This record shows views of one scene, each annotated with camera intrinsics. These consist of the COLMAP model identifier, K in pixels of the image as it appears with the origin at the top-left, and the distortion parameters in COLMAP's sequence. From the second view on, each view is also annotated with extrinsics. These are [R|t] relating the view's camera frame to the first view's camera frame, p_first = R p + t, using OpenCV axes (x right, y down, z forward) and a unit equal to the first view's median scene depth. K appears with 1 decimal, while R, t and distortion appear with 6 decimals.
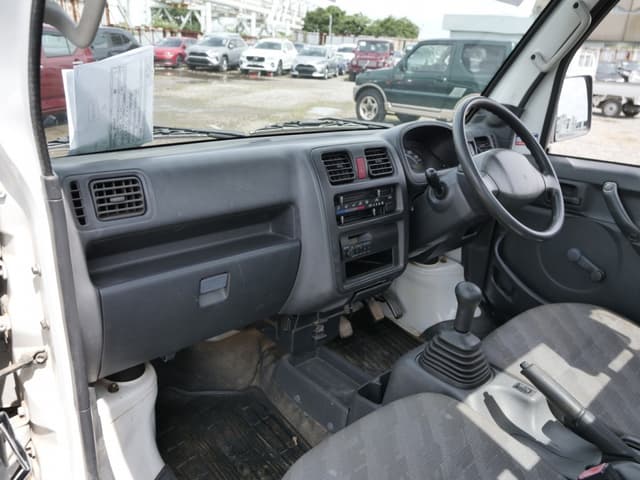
lens RADIAL K [[501.5, 0, 321.2], [0, 501.5, 224.7], [0, 0, 1]] dist [0.002453, -0.000997]
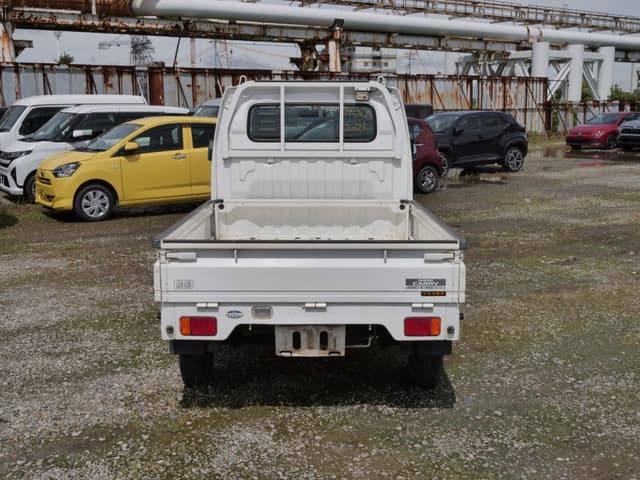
lens RADIAL K [[769.3, 0, 323.3], [0, 769.3, 238.9], [0, 0, 1]] dist [0.006034, 0.003906]
pose [[0.742016, 0.046170, -0.668790, 0.082329], [-0.174143, 0.976653, -0.125787, 0.023765], [0.647369, 0.209801, 0.732733, -0.063139]]
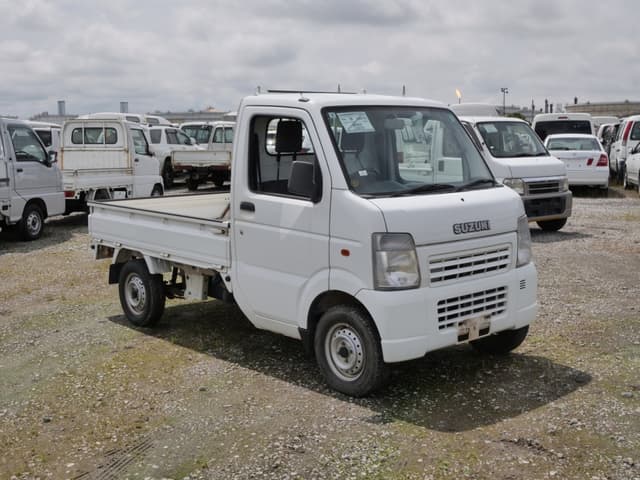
lens RADIAL K [[825.2, 0, 320.0], [0, 825.2, 240.0], [0, 0, 1]] dist [0.002823, -0.013451]
pose [[-0.998369, -0.056328, 0.009309, 0.010871], [-0.046213, 0.893048, 0.447582, -0.038328], [-0.033525, 0.446422, -0.894194, 0.105718]]
